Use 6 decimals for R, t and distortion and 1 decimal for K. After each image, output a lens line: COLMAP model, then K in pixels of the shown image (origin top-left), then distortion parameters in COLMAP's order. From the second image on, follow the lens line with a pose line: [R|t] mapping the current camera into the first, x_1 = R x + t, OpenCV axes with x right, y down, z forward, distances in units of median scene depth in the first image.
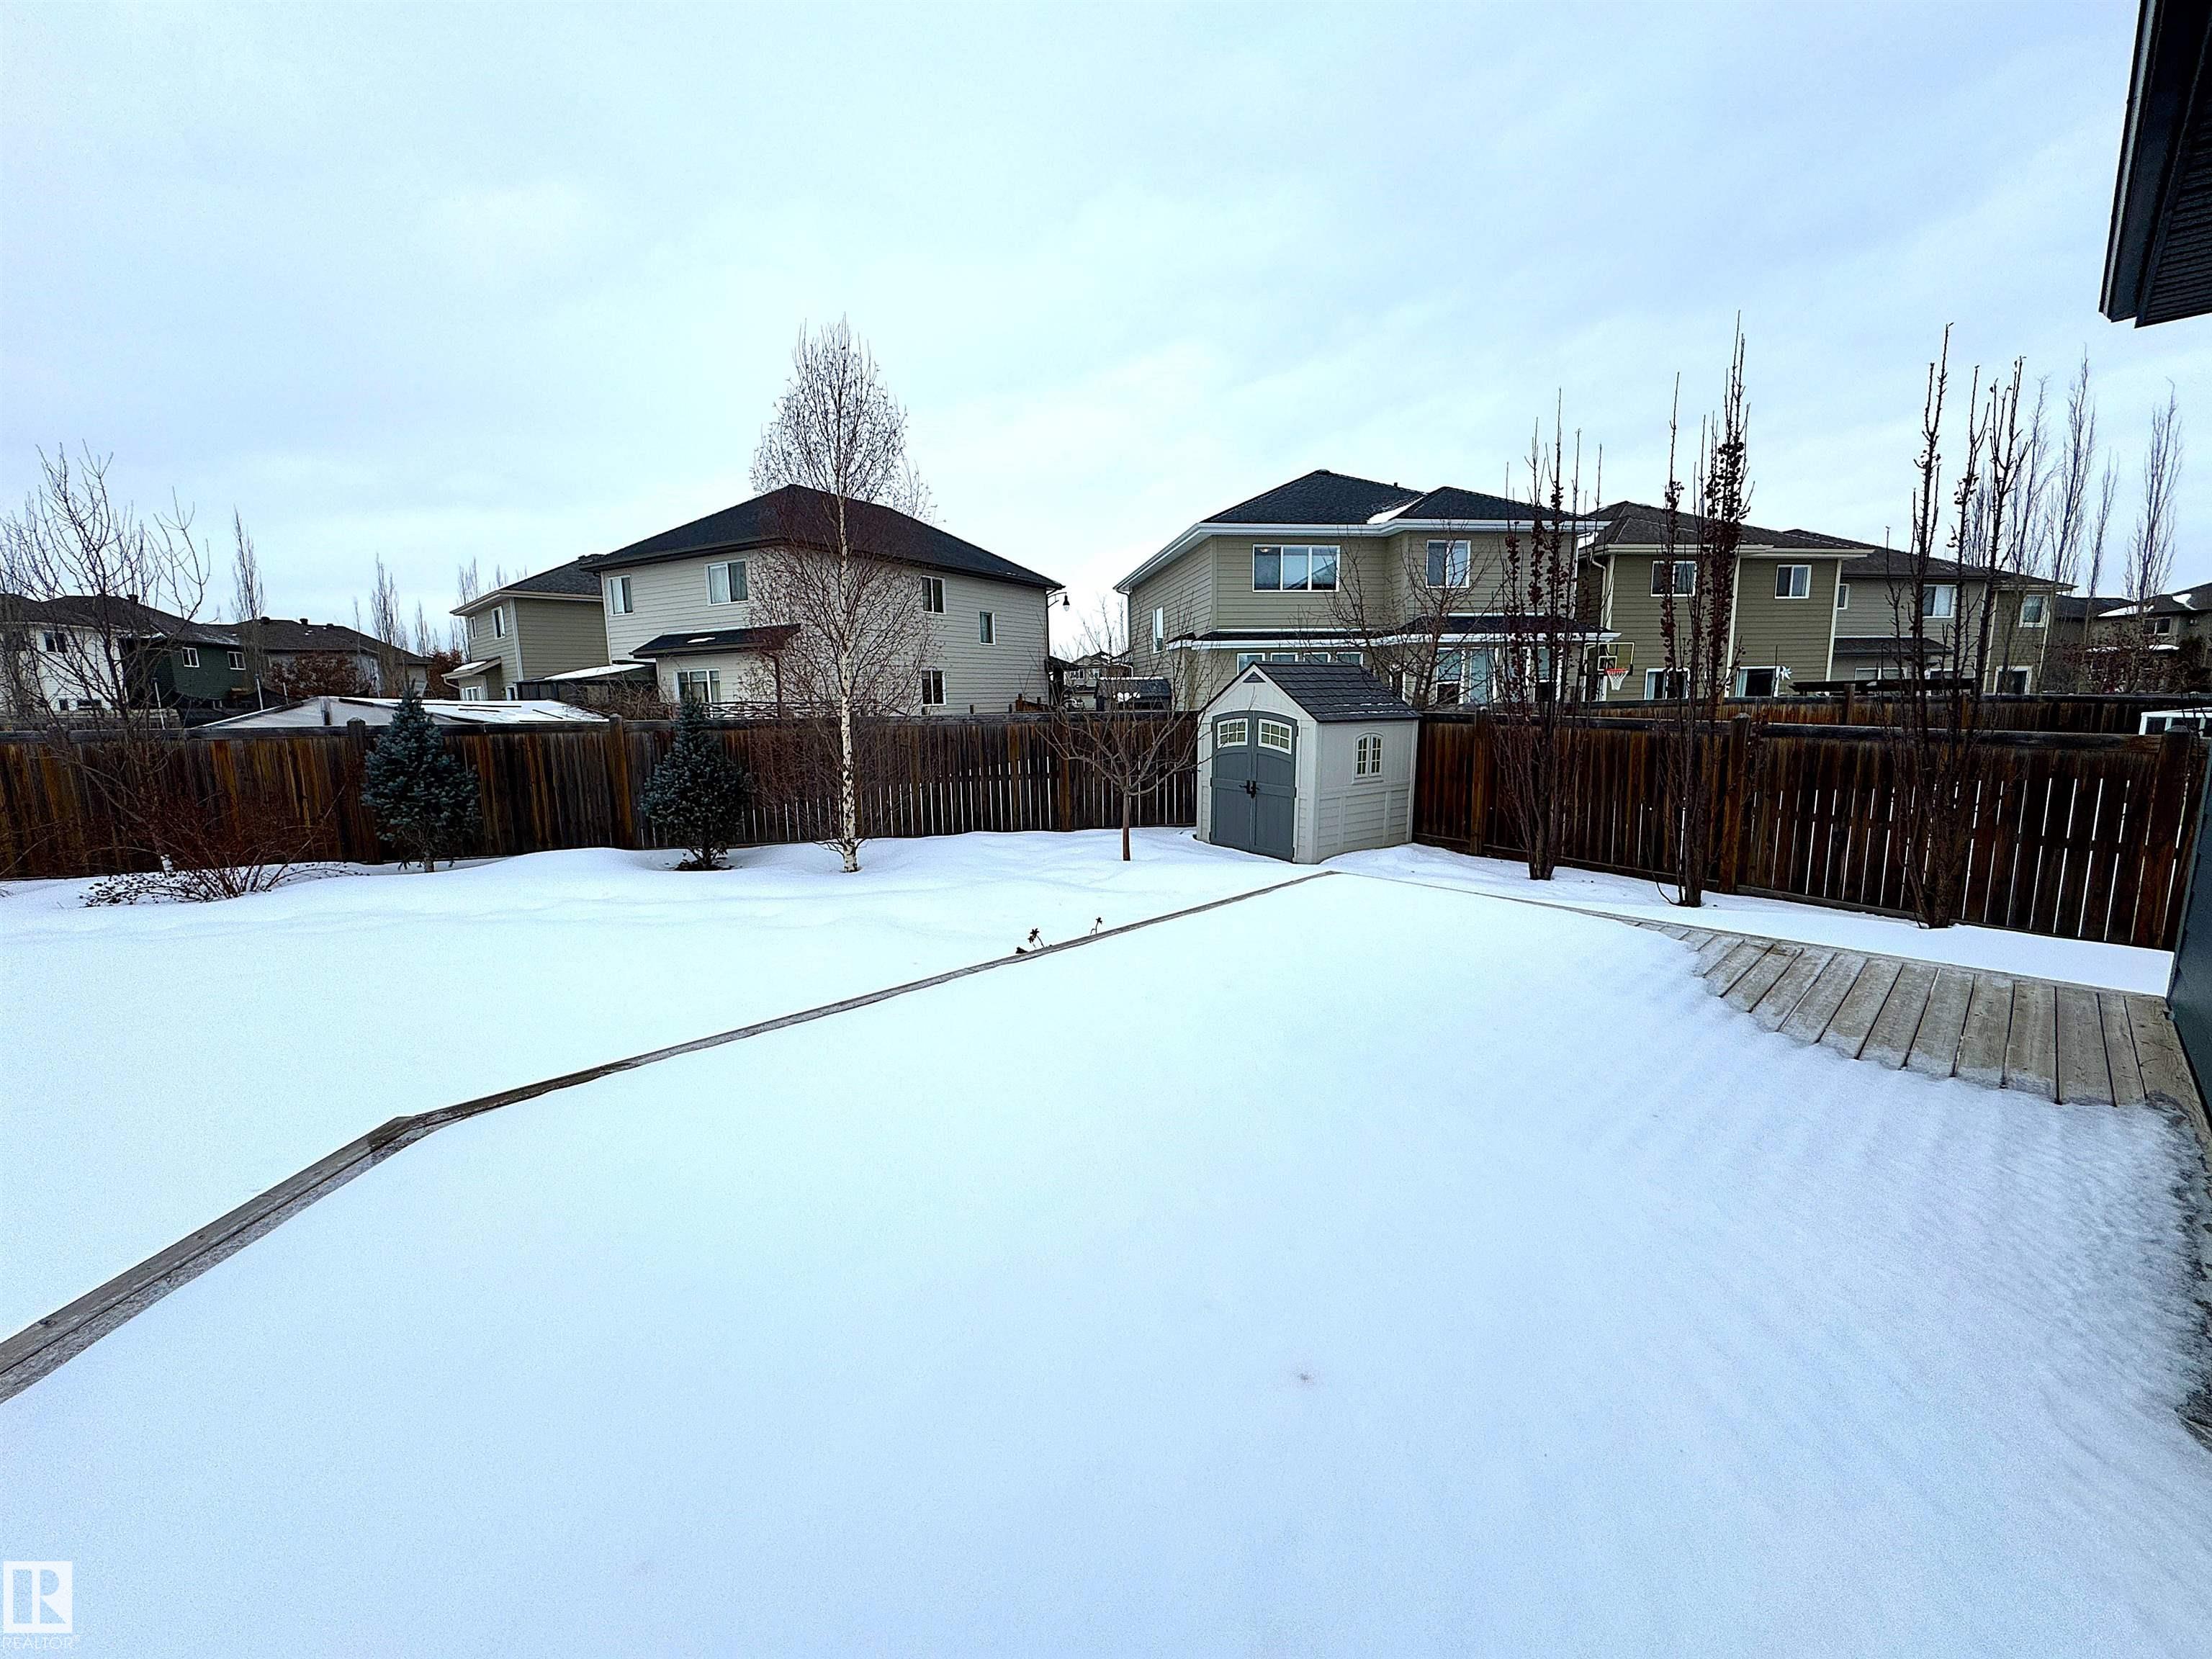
lens RADIAL K [[889.7, 0, 1107.2], [0, 889.7, 826.5], [0, 0, 1]] dist [0.001325, -0.000580]
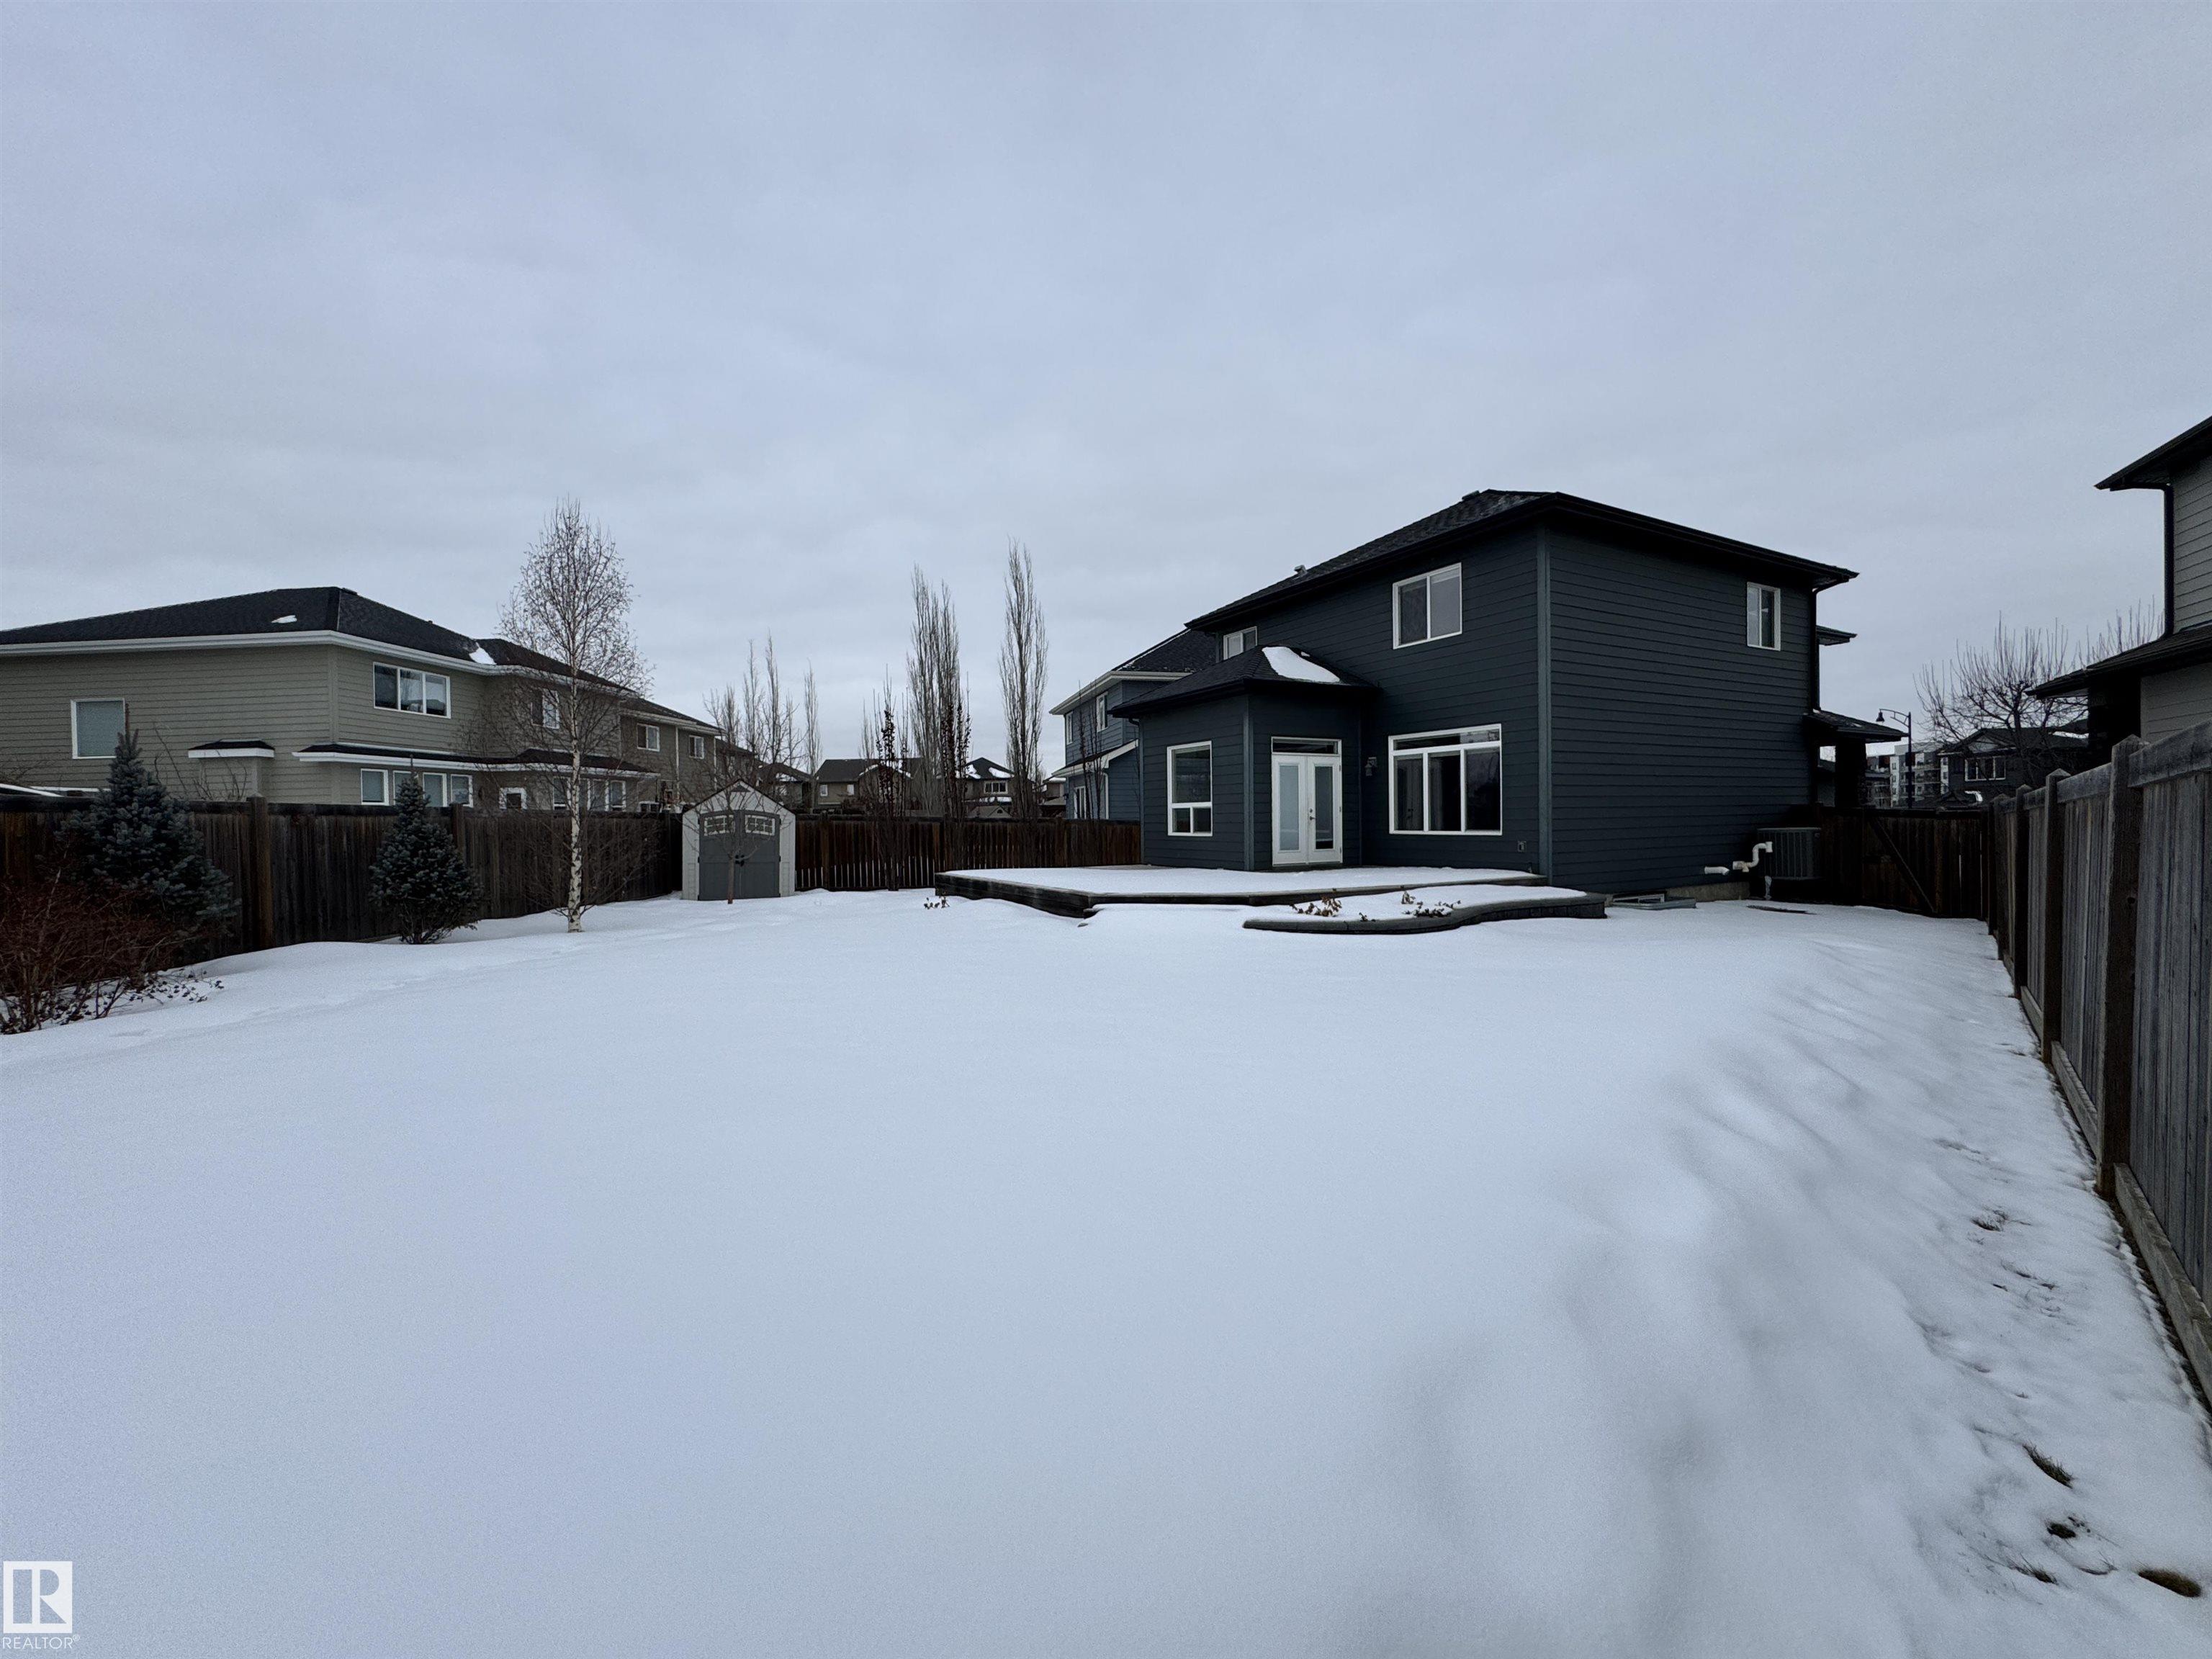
lens RADIAL K [[889.7, 0, 1101.8], [0, 889.7, 840.4], [0, 0, 1]] dist [0.001325, -0.000580]
pose [[0.226649, -0.010613, 0.973919, -1.144783], [0.148001, 0.988704, -0.023668, 0.053642], [-0.962666, 0.149505, 0.225659, 0.010519]]
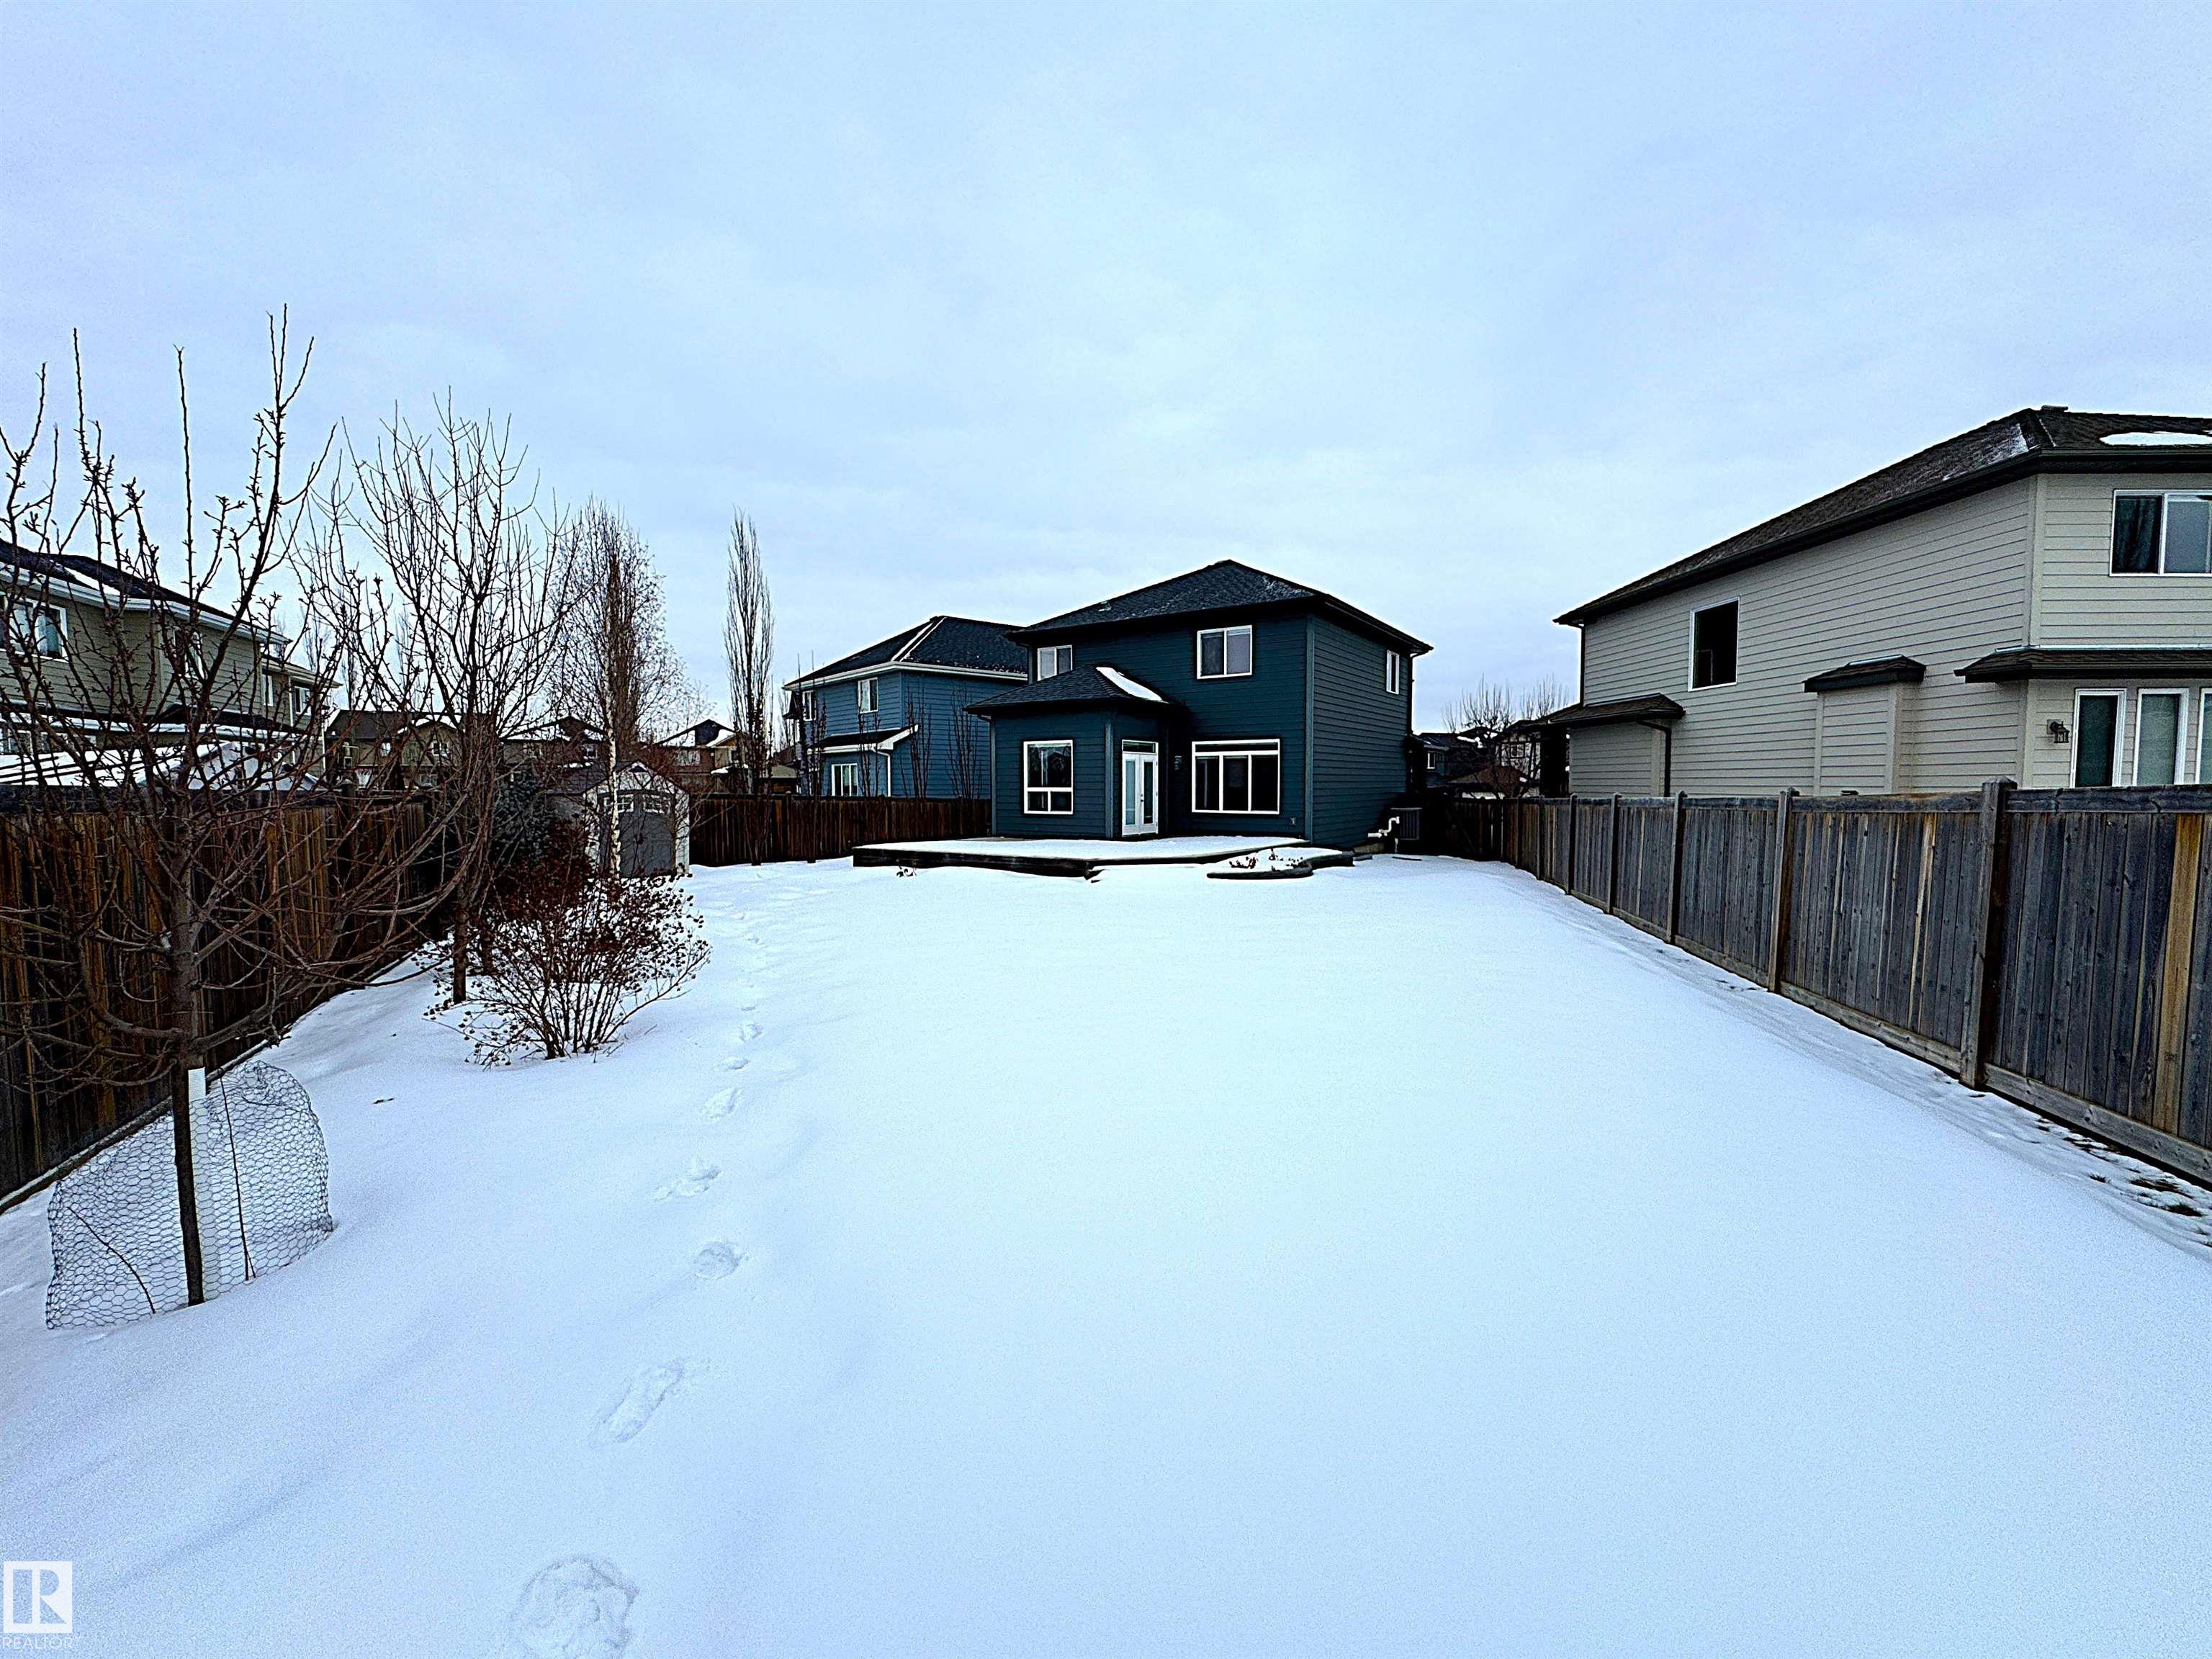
lens RADIAL K [[889.7, 0, 1107.7], [0, 889.7, 831.8], [0, 0, 1]] dist [0.001325, -0.000580]
pose [[-0.238000, -0.035117, 0.970630, -1.504221], [0.143120, 0.987169, 0.070809, -0.040866], [-0.960663, 0.155769, -0.229920, 0.502280]]
